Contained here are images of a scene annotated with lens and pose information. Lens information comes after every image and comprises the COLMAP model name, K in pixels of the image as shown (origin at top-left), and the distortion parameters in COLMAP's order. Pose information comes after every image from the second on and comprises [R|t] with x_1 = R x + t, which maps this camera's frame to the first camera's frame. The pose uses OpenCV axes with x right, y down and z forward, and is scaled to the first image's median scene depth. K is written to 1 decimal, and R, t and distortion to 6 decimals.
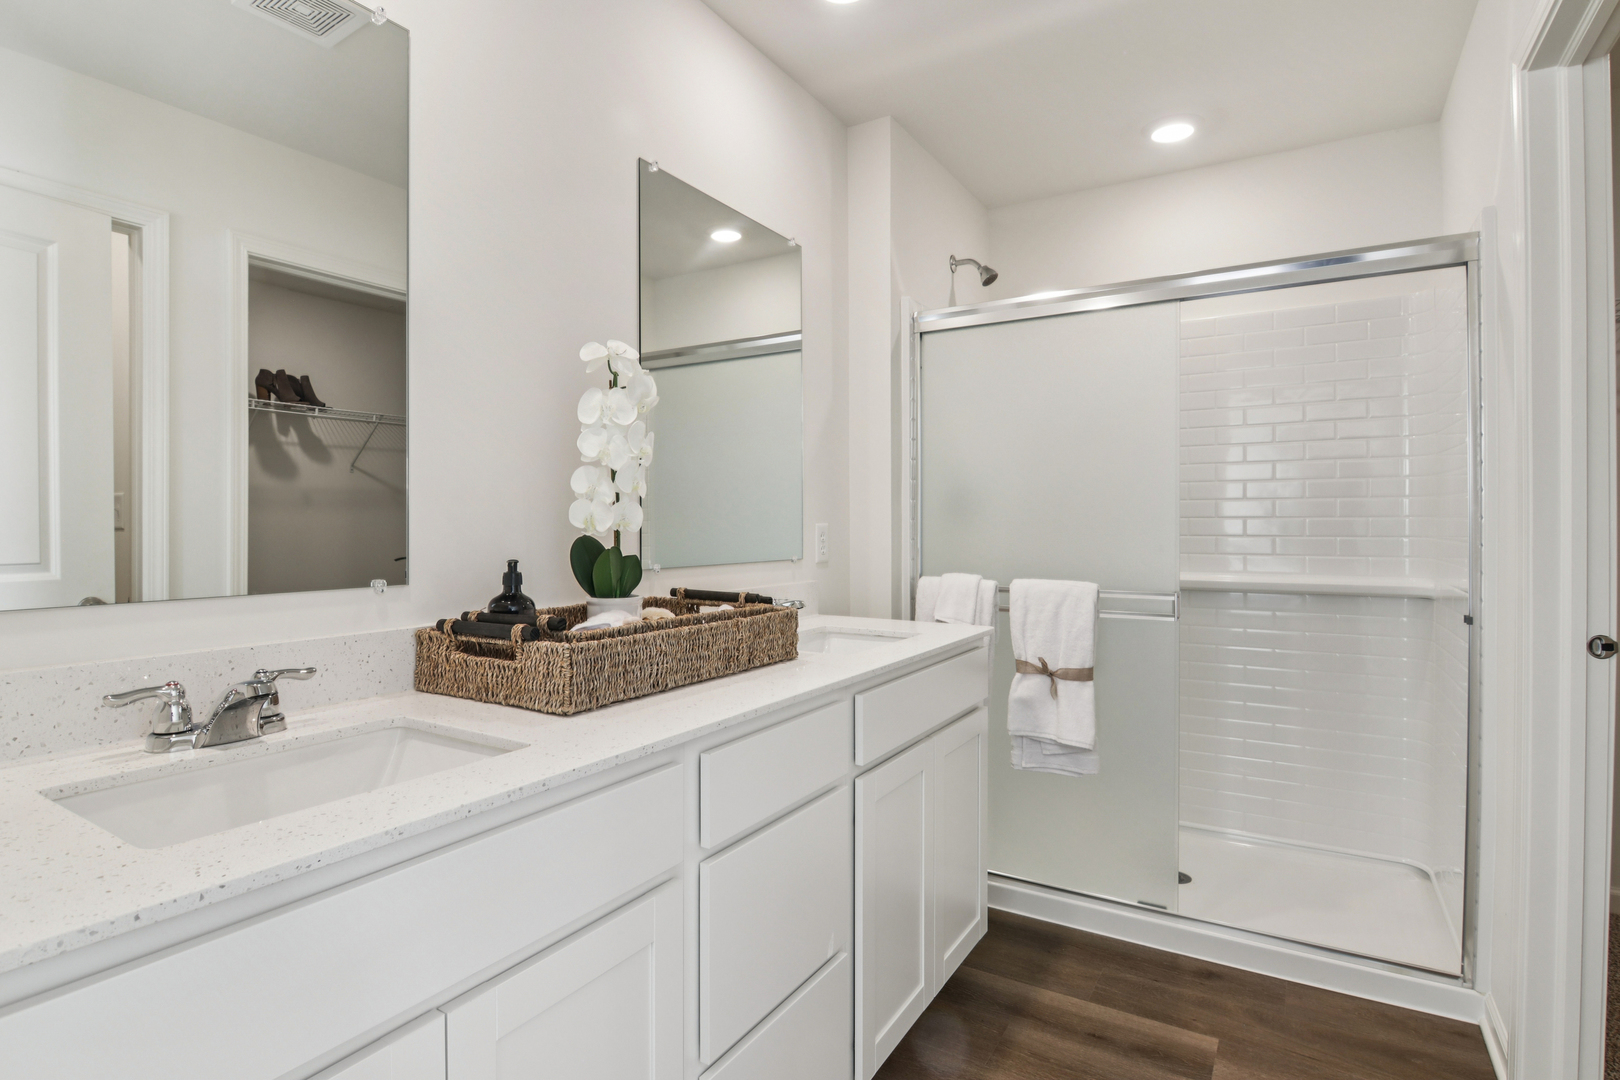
lens RADIAL K [[827.6, 0, 804.2], [0, 827.6, 524.2], [0, 0, 1]] dist [0.002253, -0.014796]
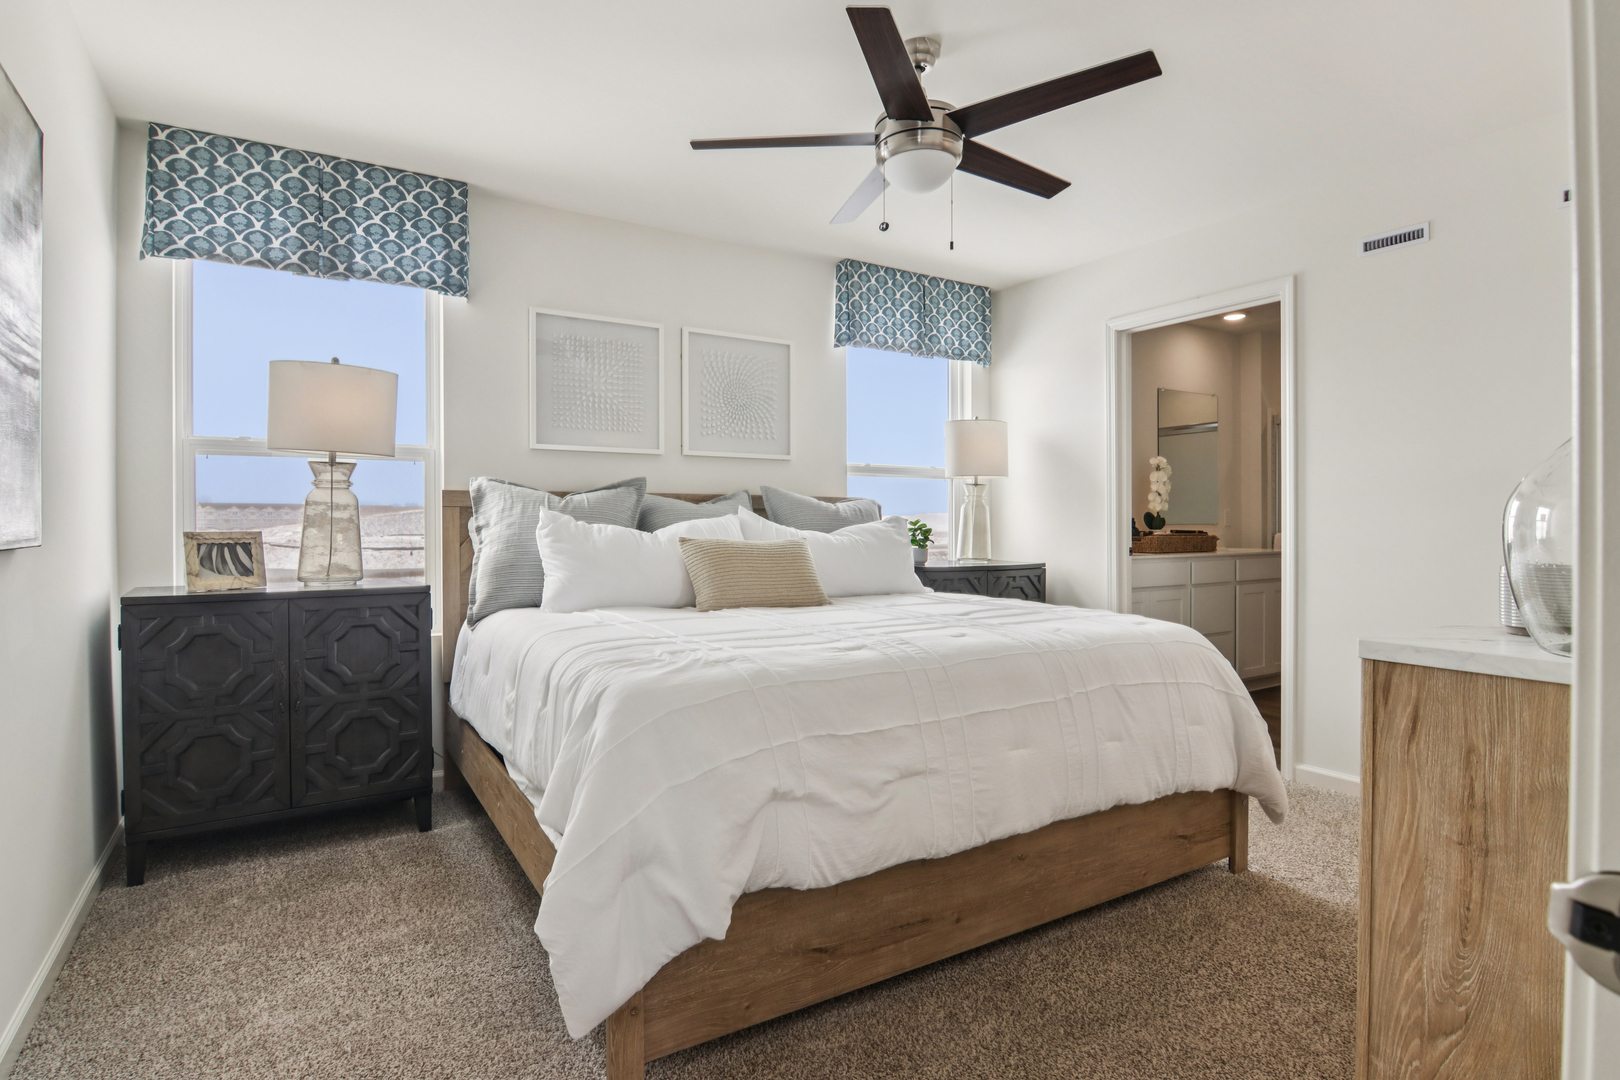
lens RADIAL K [[832.1, 0, 805.7], [0, 832.1, 532.1], [0, 0, 1]] dist [0.002805, -0.017802]
pose [[0.893311, -0.000180, -0.449439, 0.021308], [0.001570, 0.999995, 0.002720, 0.090460], [0.449436, -0.003135, 0.893307, -2.894892]]
